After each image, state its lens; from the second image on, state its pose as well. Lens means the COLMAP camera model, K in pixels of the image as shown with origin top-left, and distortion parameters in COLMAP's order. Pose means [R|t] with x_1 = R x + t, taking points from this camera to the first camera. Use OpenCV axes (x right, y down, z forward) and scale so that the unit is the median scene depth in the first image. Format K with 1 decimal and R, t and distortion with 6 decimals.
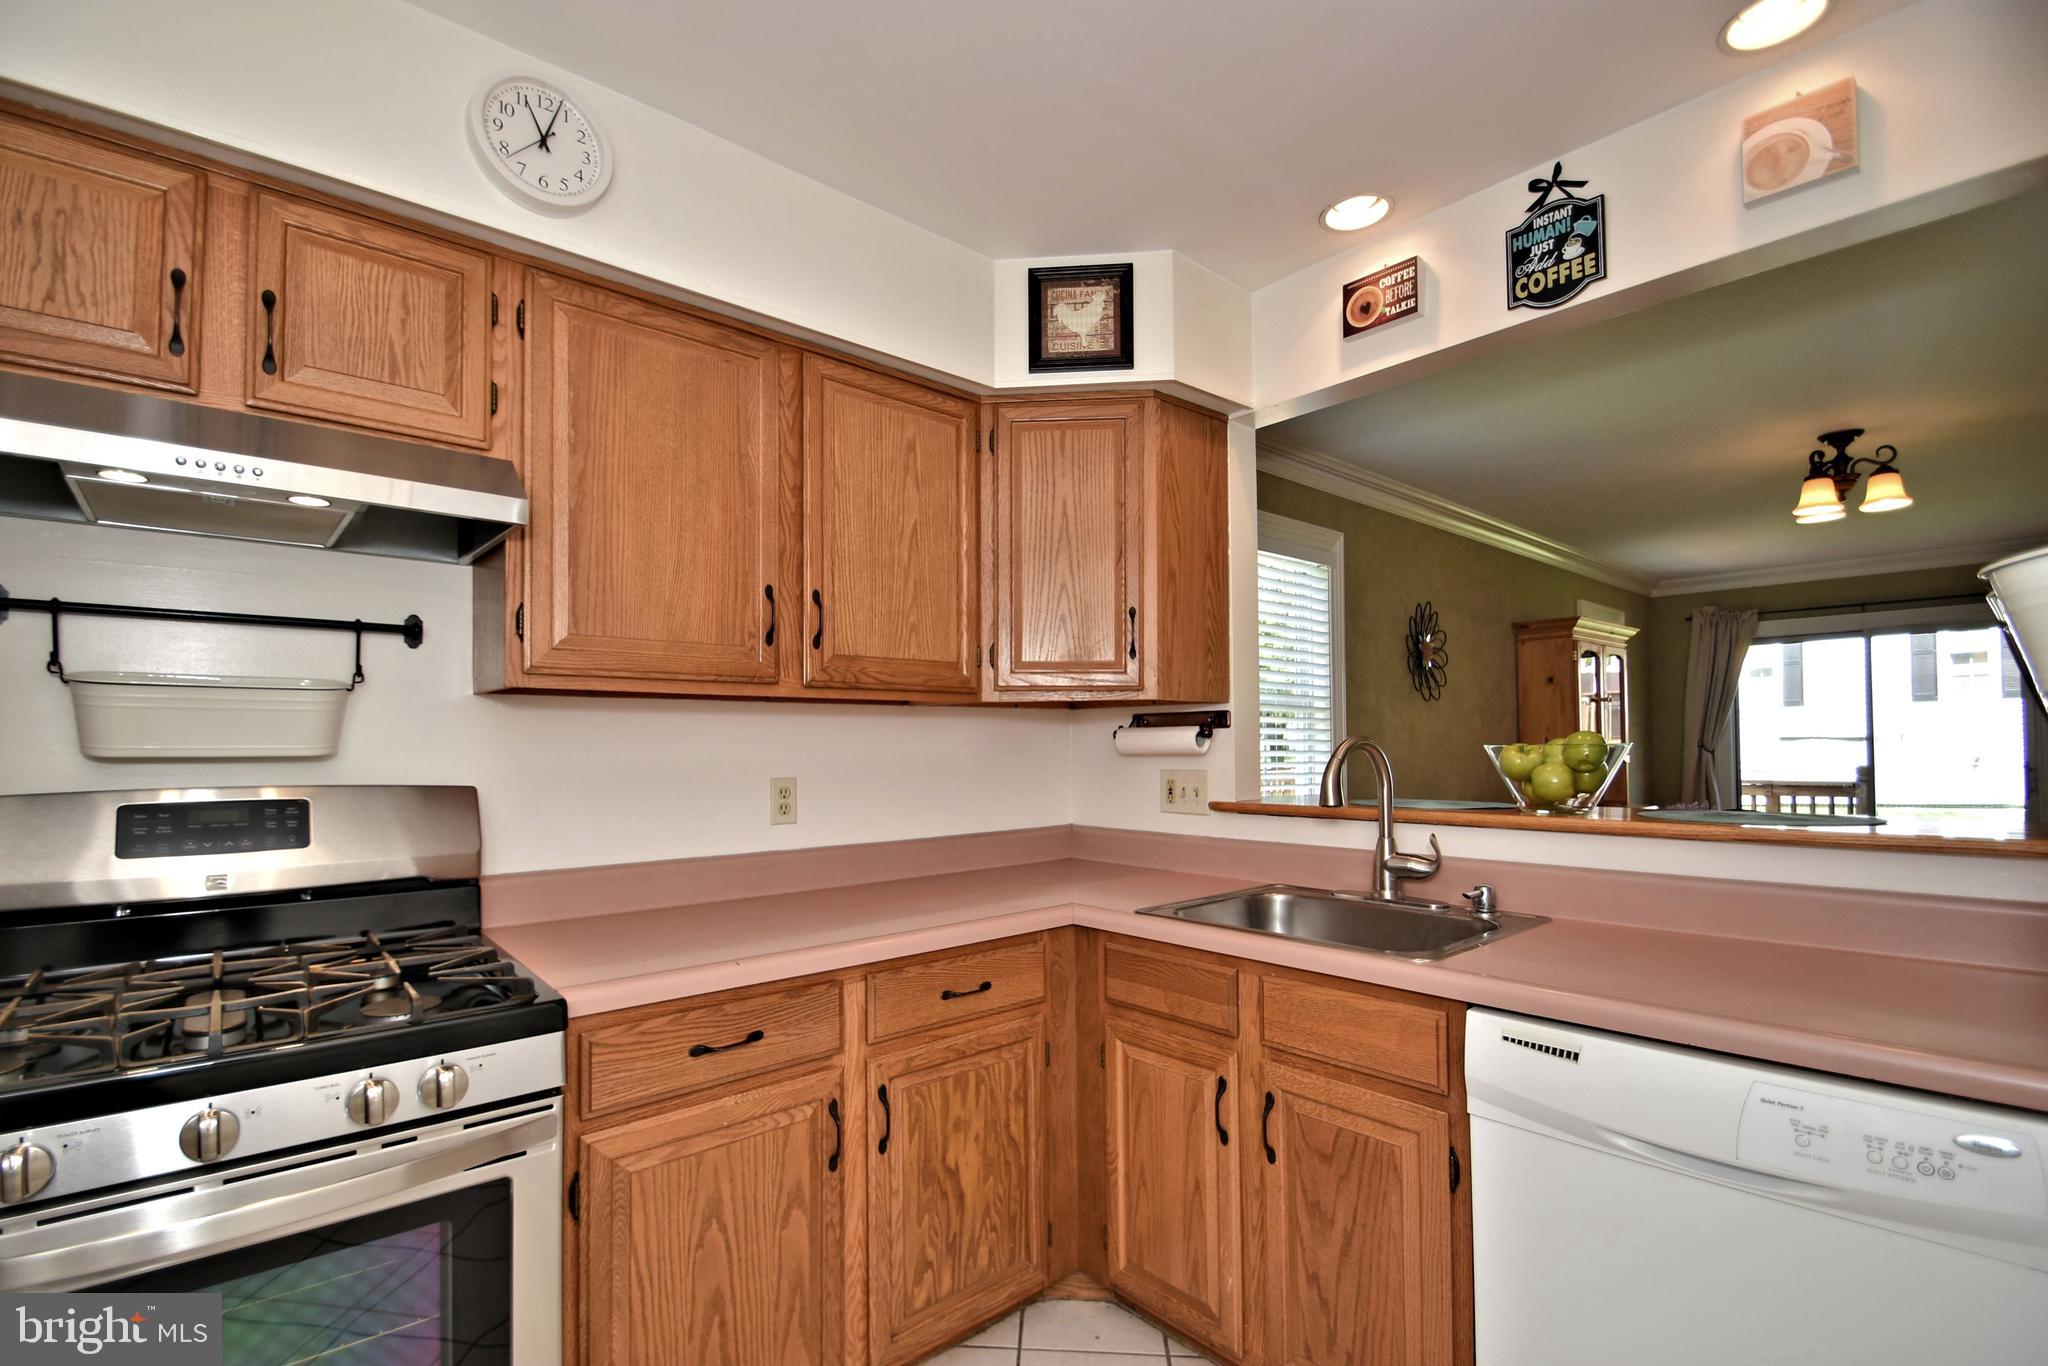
lens RADIAL K [[900.1, 0, 1002.6], [0, 900.1, 729.3], [0, 0, 1]] dist [-0.003029, -0.009281]
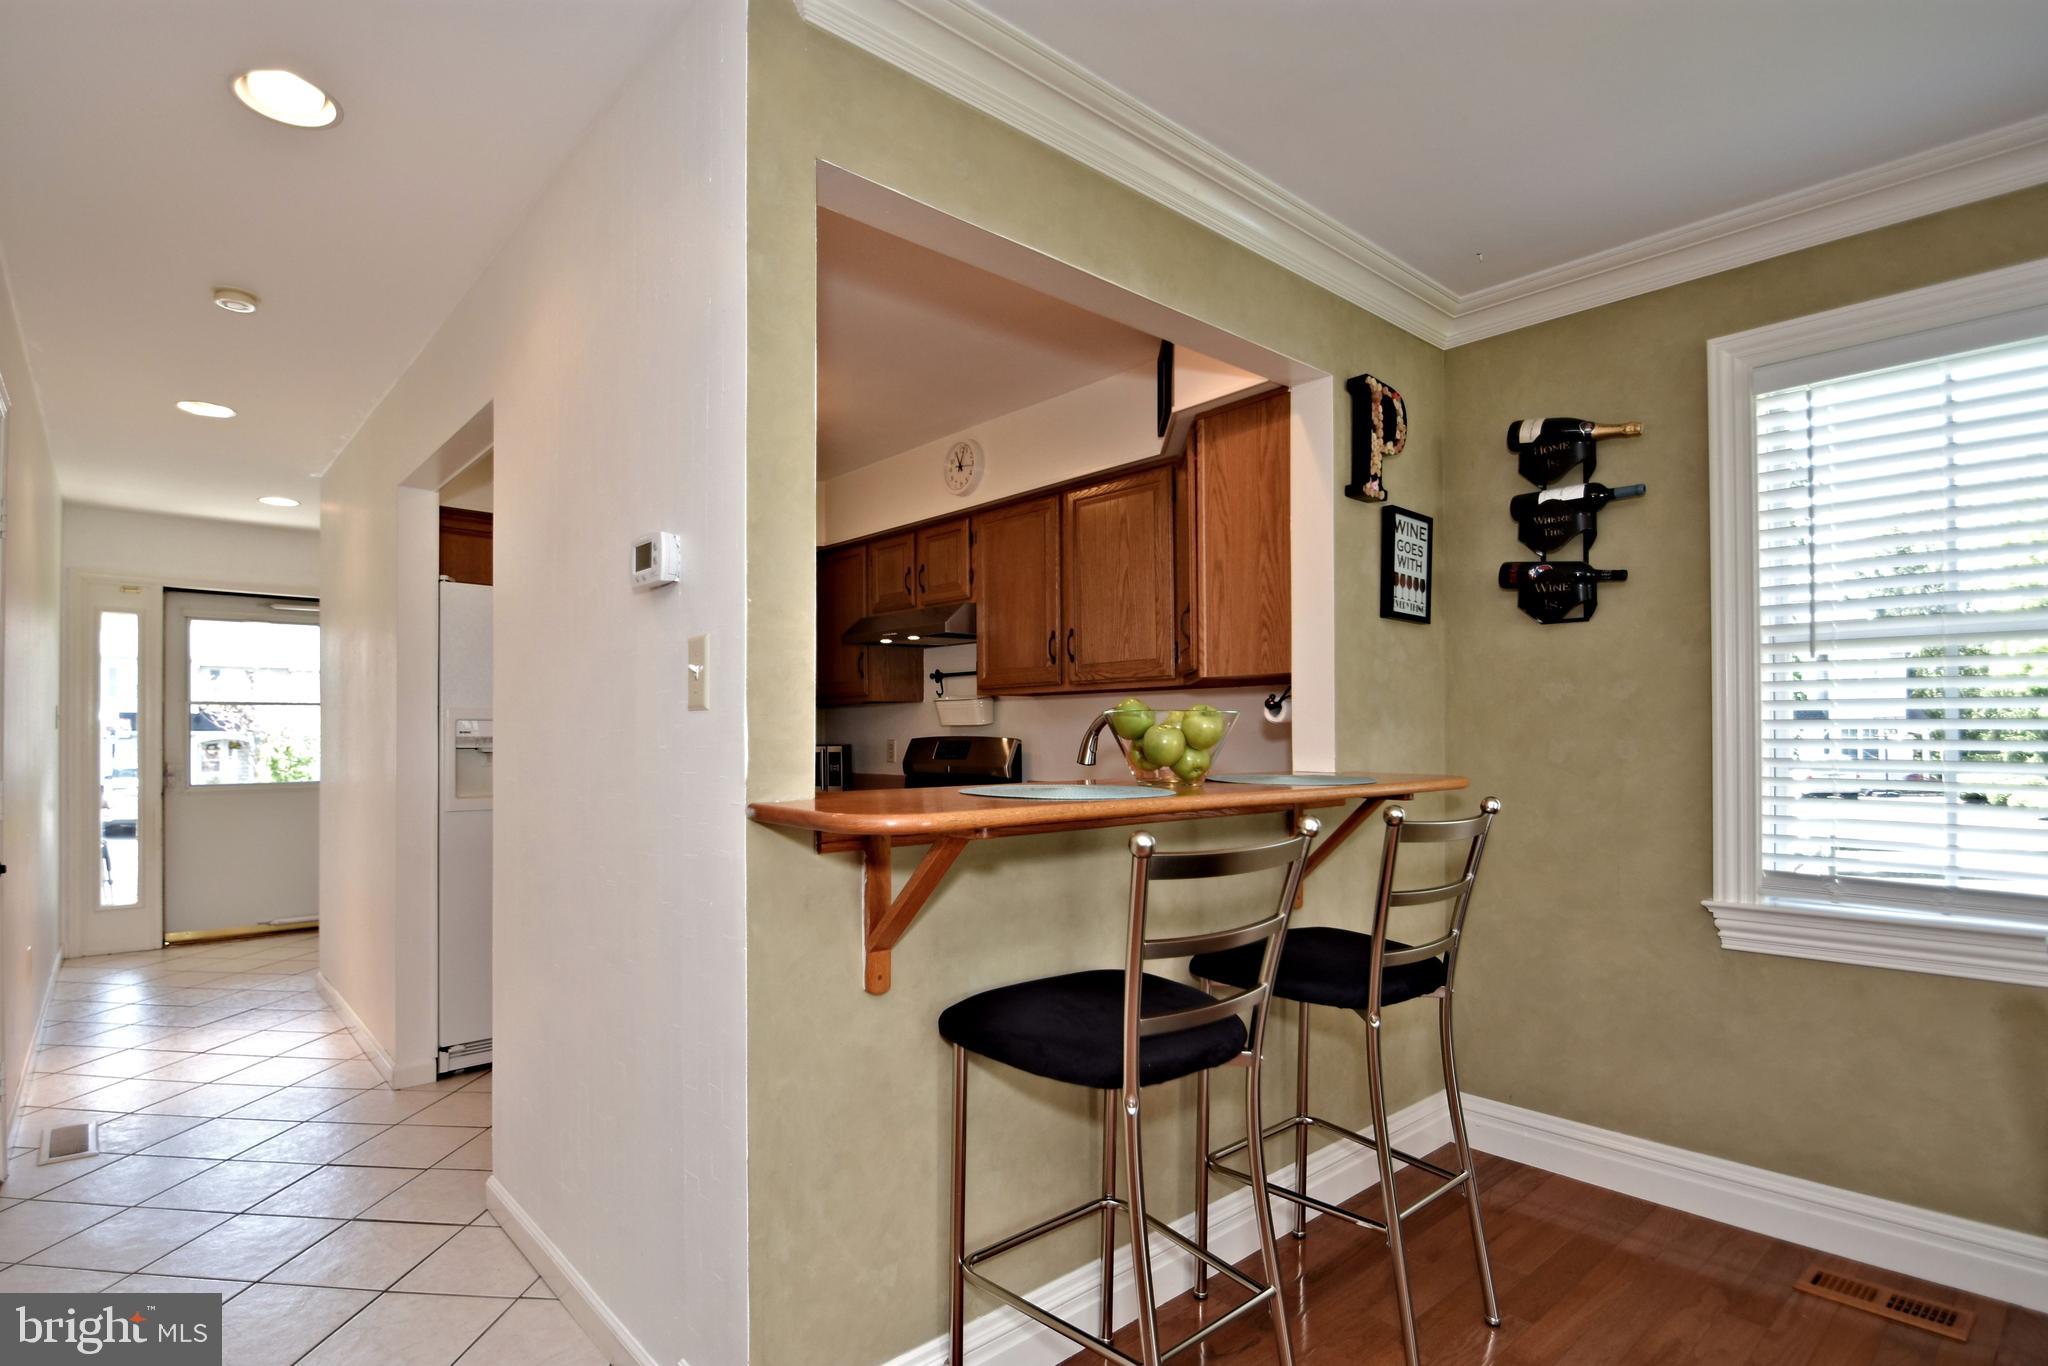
lens RADIAL K [[1041.0, 0, 1017.6], [0, 1041.0, 722.3], [0, 0, 1]] dist [-0.036659, -0.000887]
pose [[0.016071, -0.001943, -0.999869, 2.024693], [0.024166, 0.999707, -0.001554, 0.028630], [0.999579, -0.024138, 0.016114, 0.978512]]
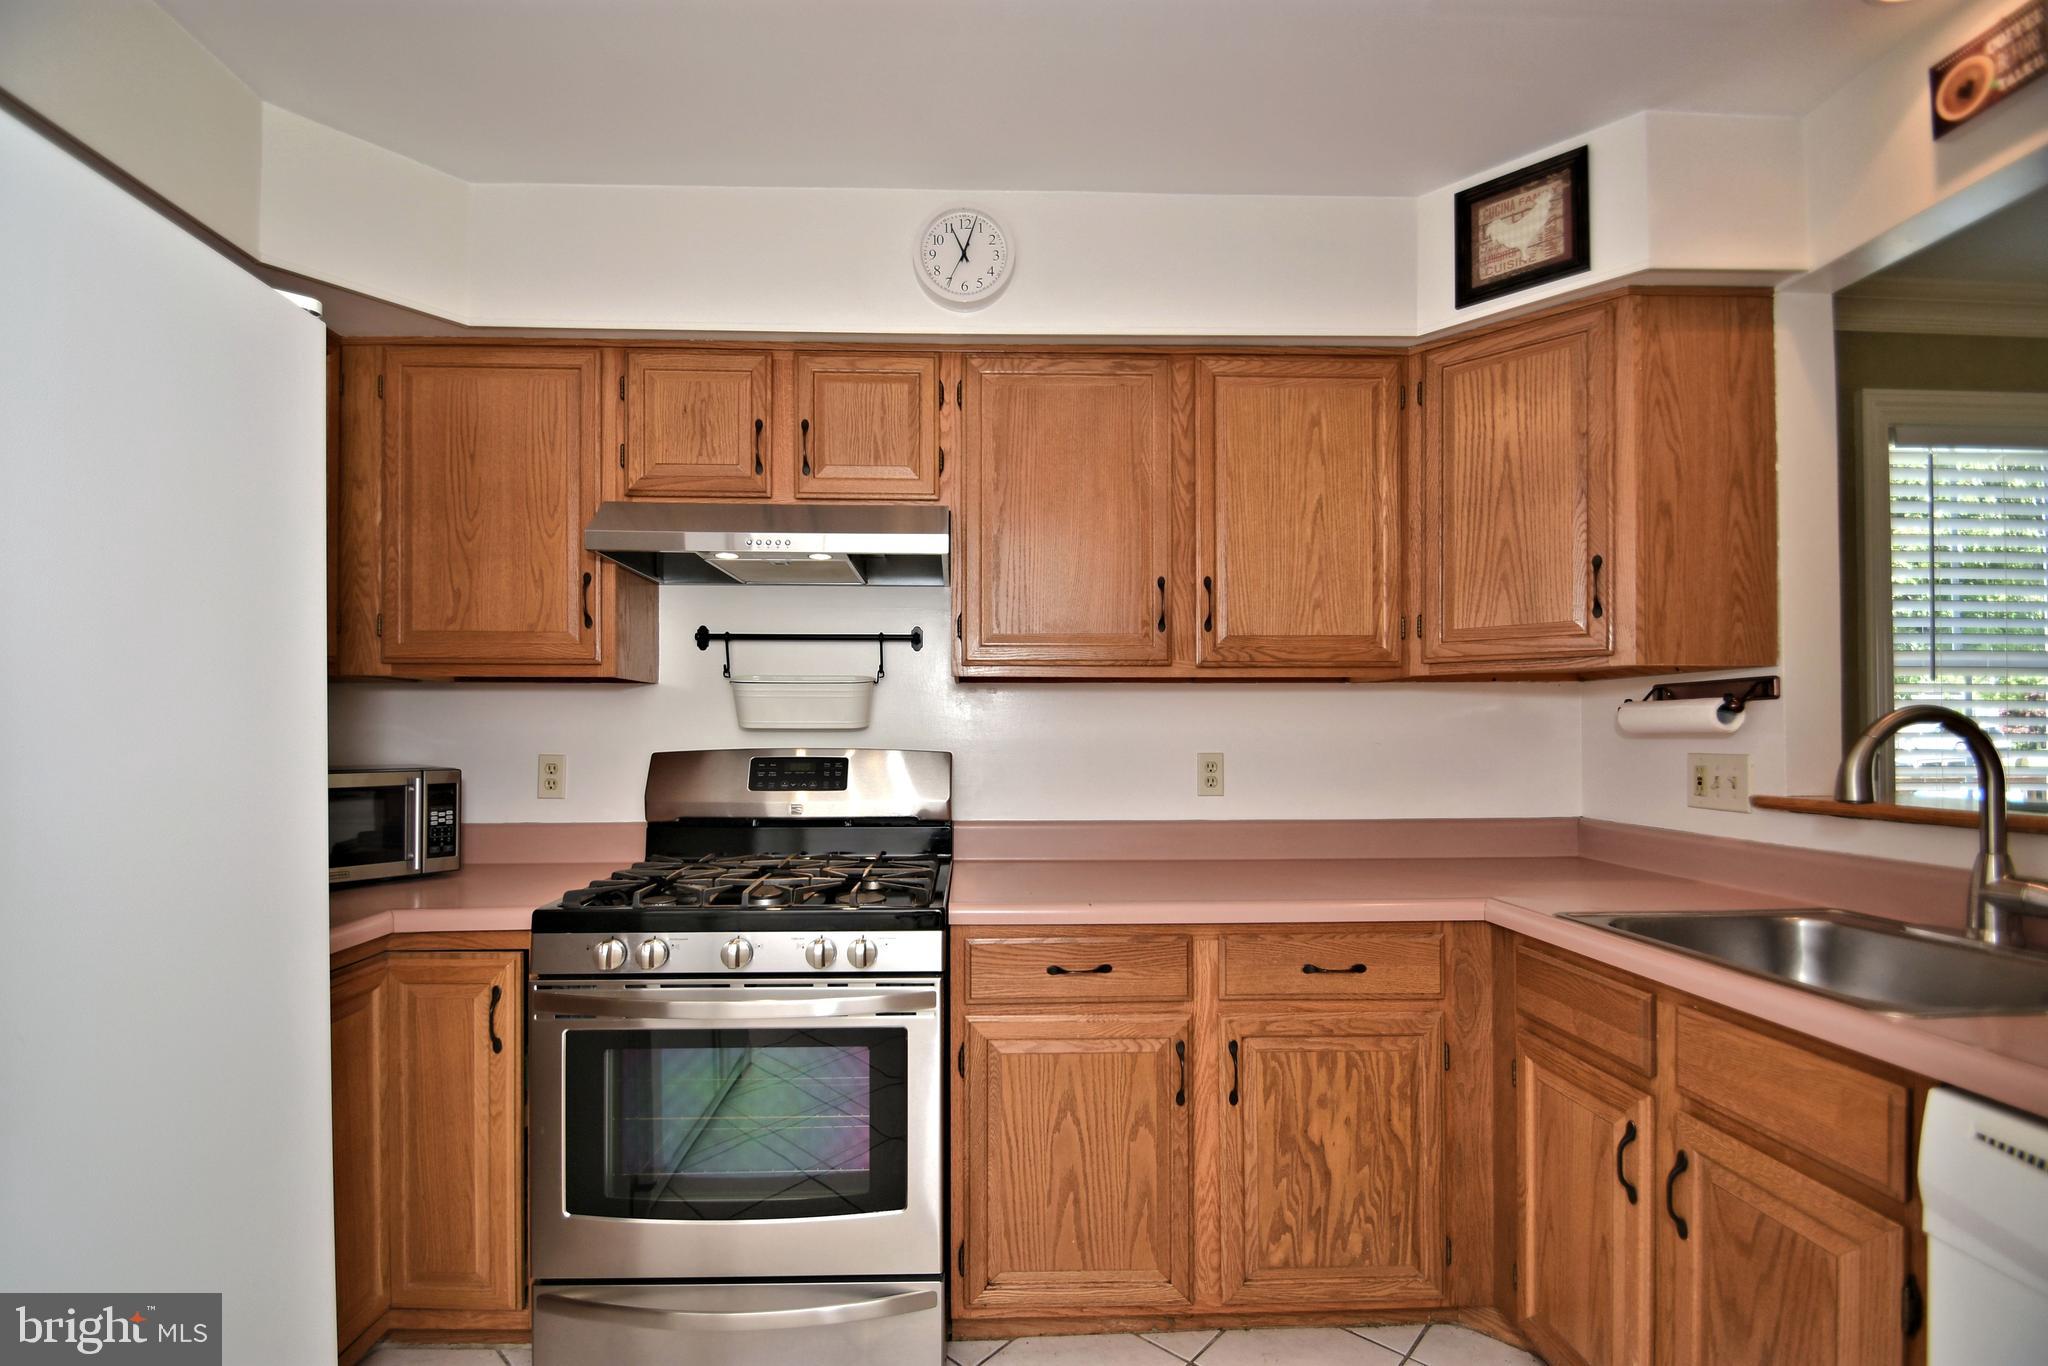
lens RADIAL K [[900.1, 0, 988.4], [0, 900.1, 727.4], [0, 0, 1]] dist [-0.003029, -0.009281]
pose [[0.779683, 0.001851, -0.626172, 0.296097], [0.008495, 0.999872, 0.013533, 0.008979], [0.626117, -0.015871, 0.779568, -0.003042]]
